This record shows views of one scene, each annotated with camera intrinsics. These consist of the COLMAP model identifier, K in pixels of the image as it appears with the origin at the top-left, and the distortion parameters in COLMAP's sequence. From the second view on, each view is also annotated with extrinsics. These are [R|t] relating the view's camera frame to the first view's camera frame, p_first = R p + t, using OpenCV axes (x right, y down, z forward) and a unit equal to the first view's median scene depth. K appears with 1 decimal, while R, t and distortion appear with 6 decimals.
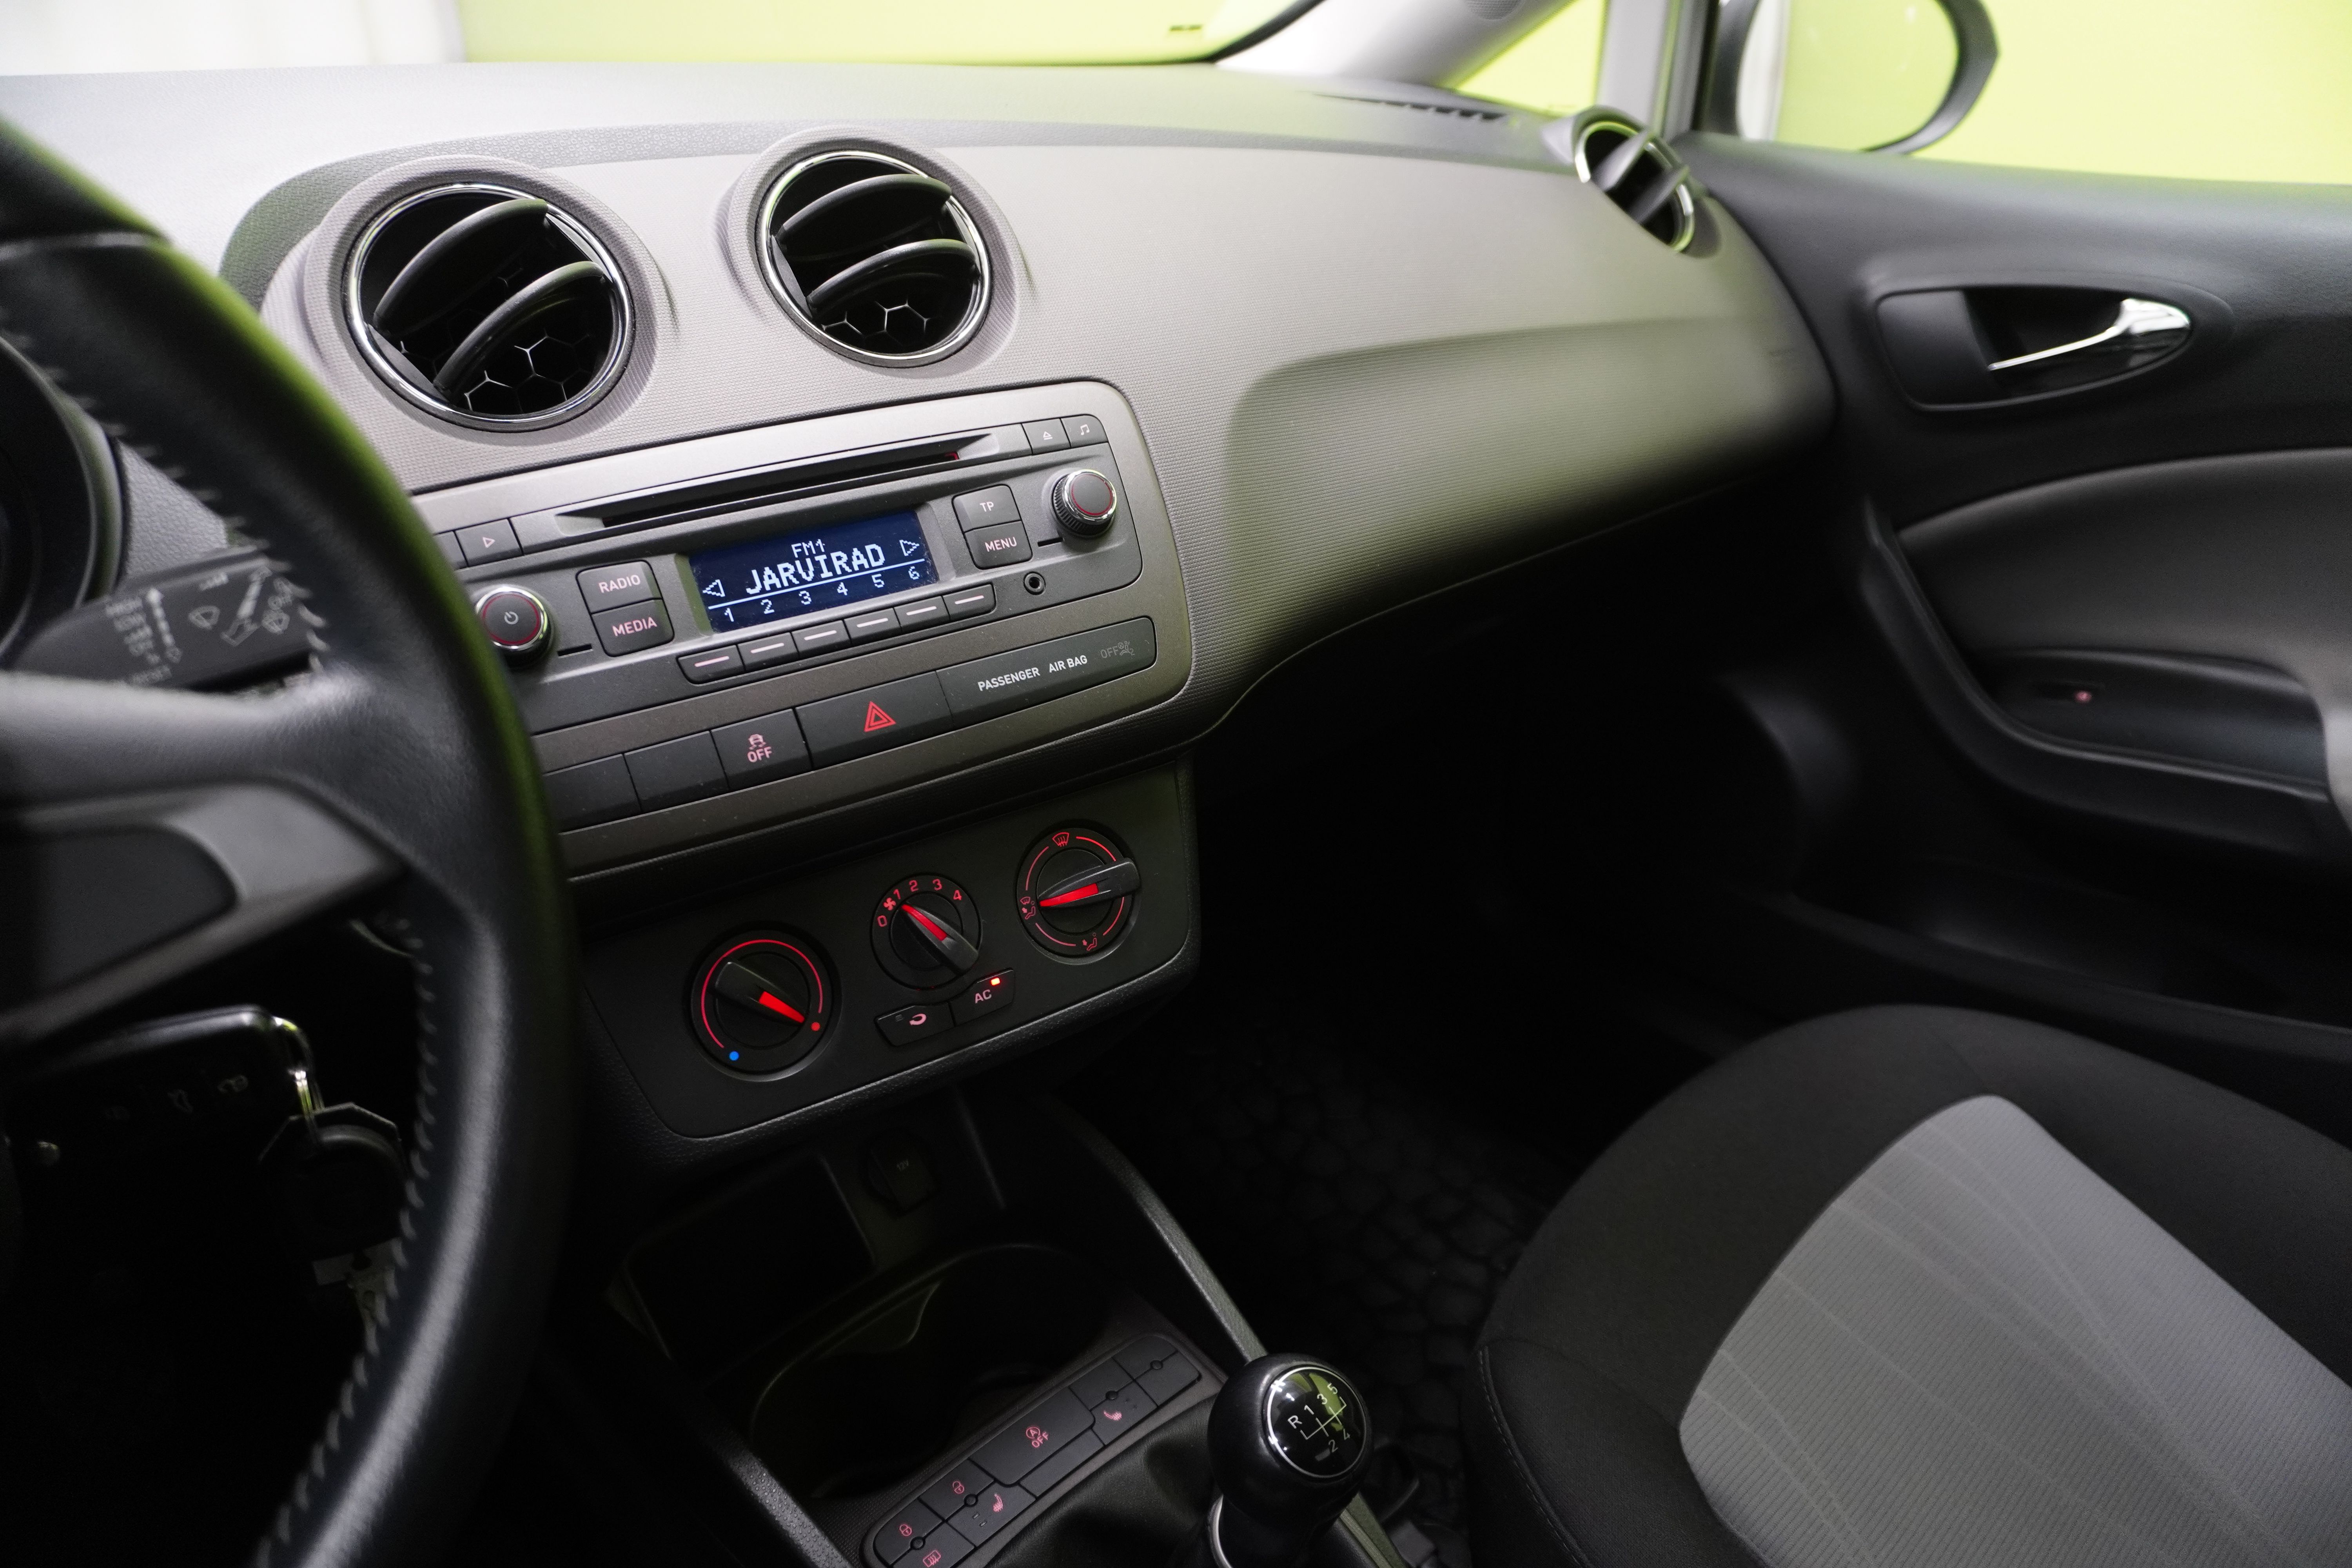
lens RADIAL K [[1523.7, 0, 1176.0], [0, 1523.7, 784.0], [0, 0, 1]] dist [-0.042960, 0.000723]
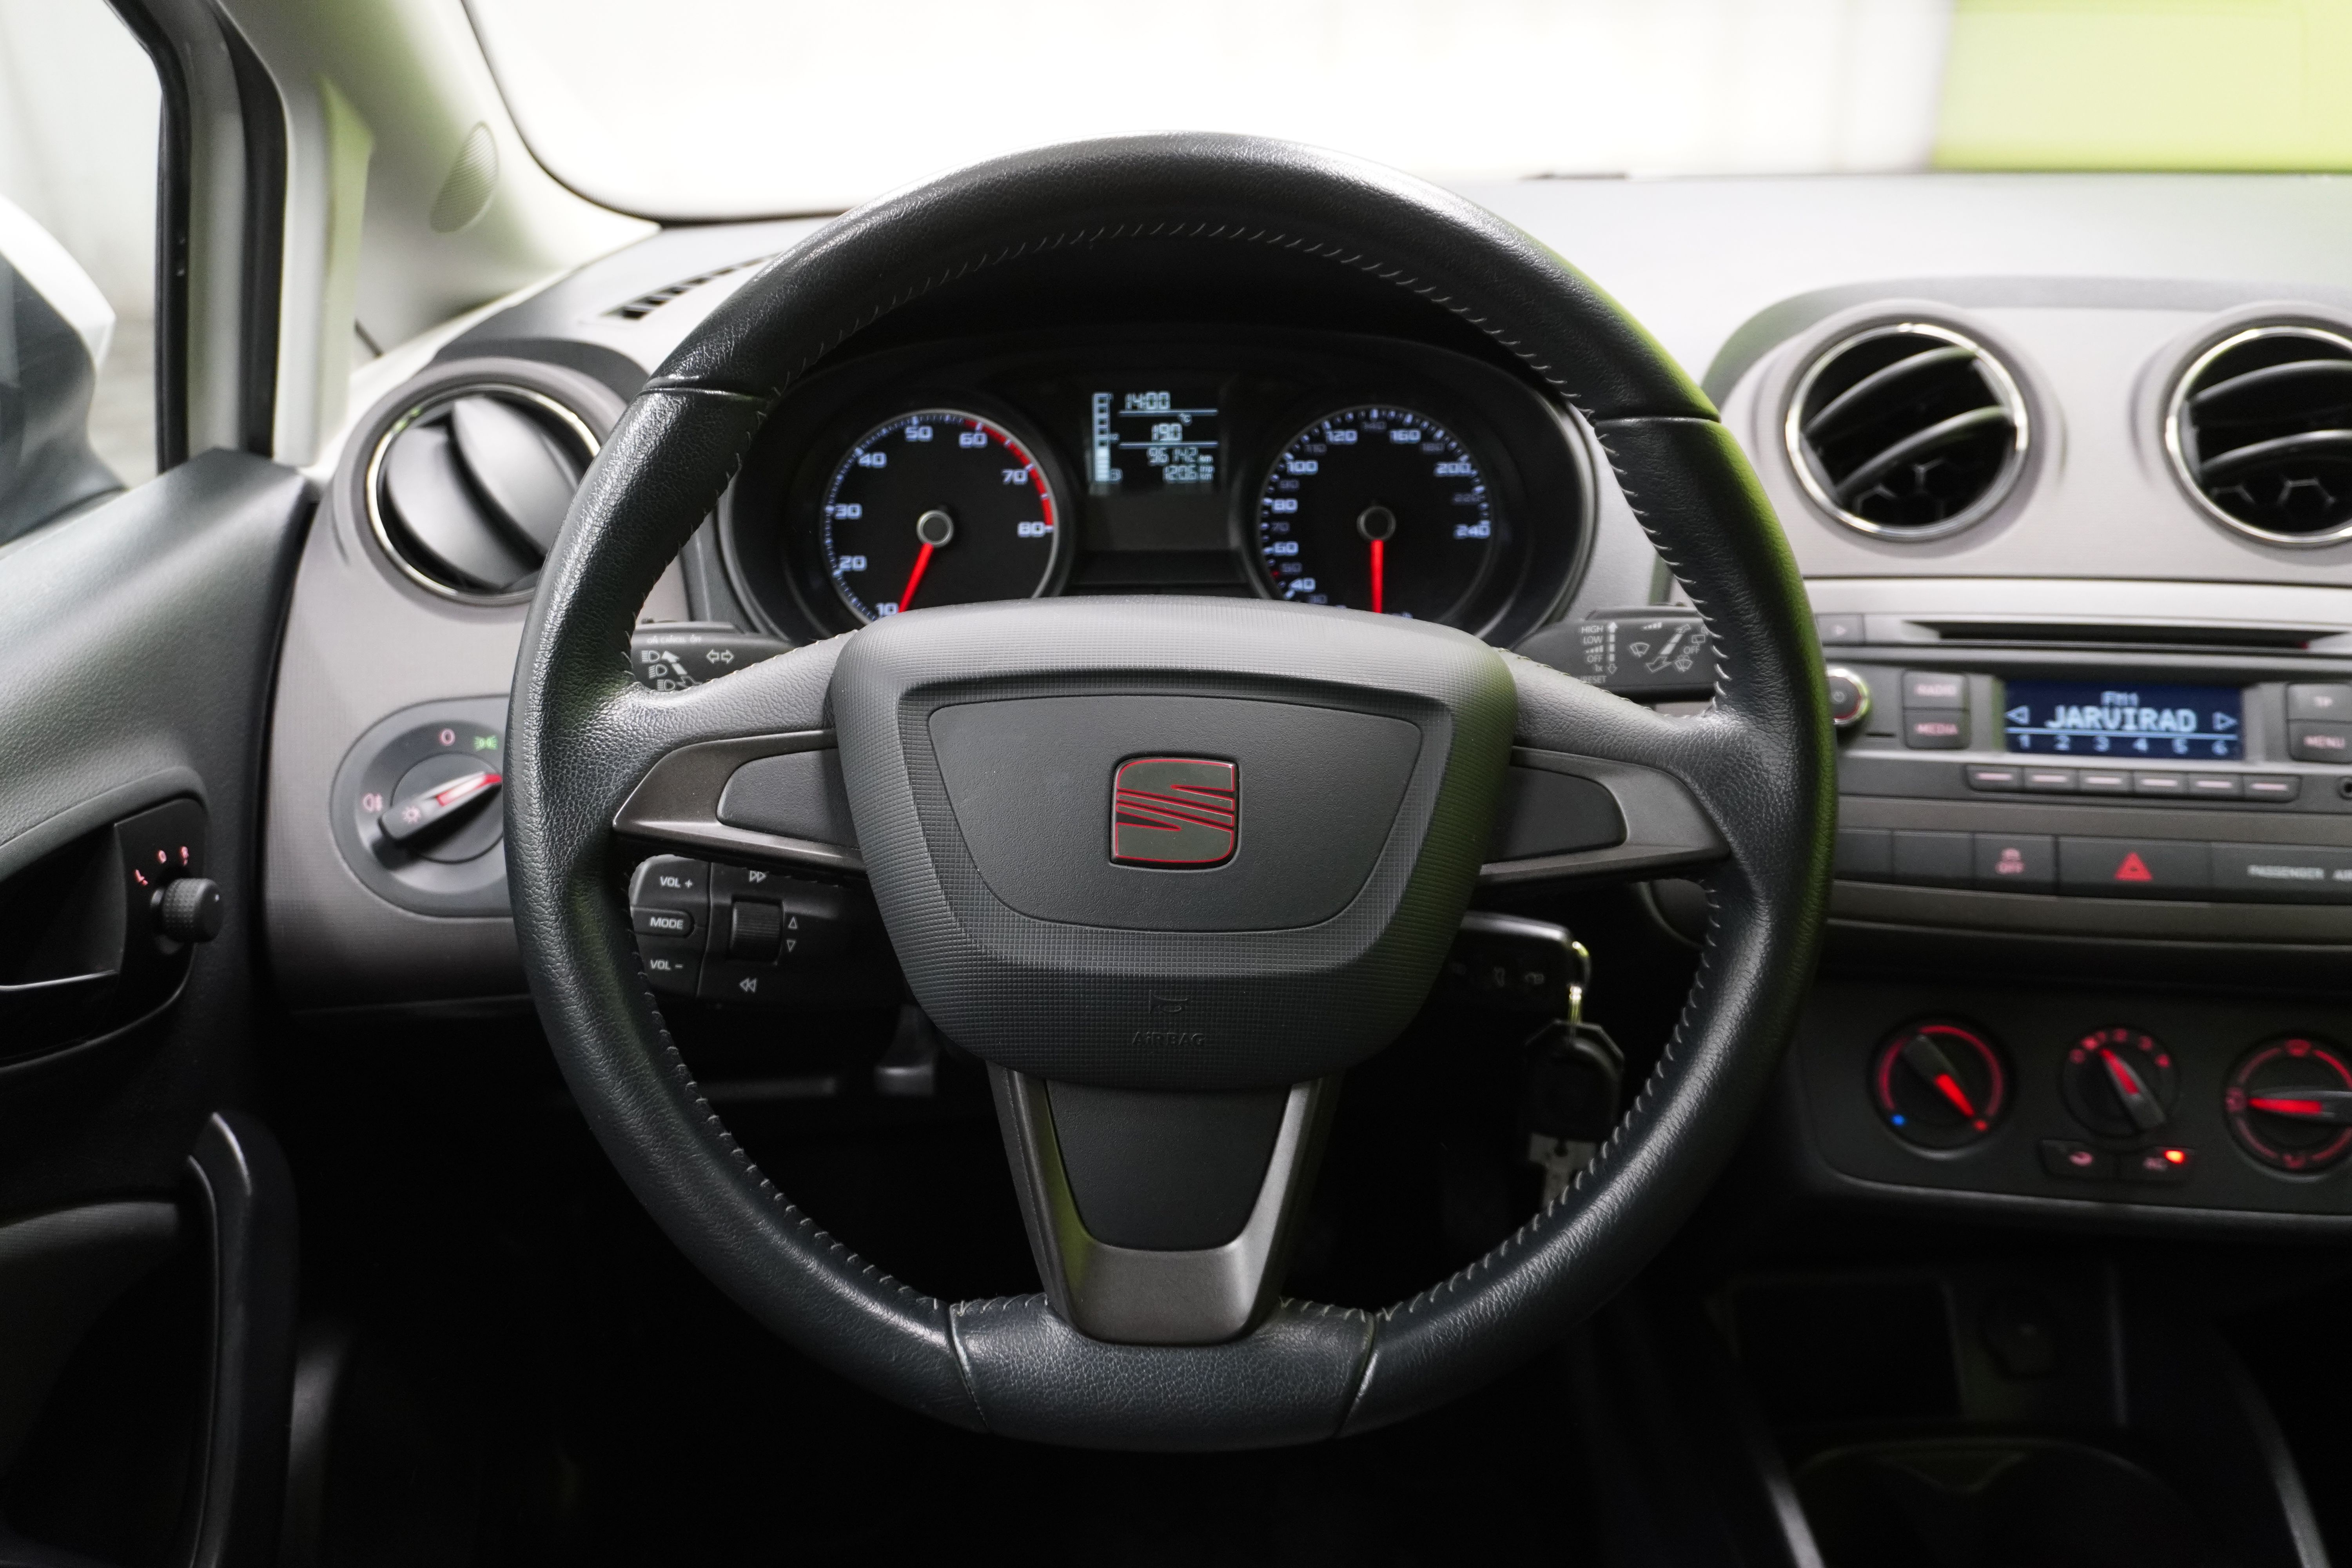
lens RADIAL K [[1998.9, 0, 1176.0], [0, 1998.9, 784.0], [0, 0, 1]] dist [-0.000632, 0.010035]
pose [[0.731566, 0.265931, -0.627768, 0.175997], [-0.304952, 0.951179, 0.047557, 0.037703], [0.609767, 0.156648, 0.776947, -0.503109]]
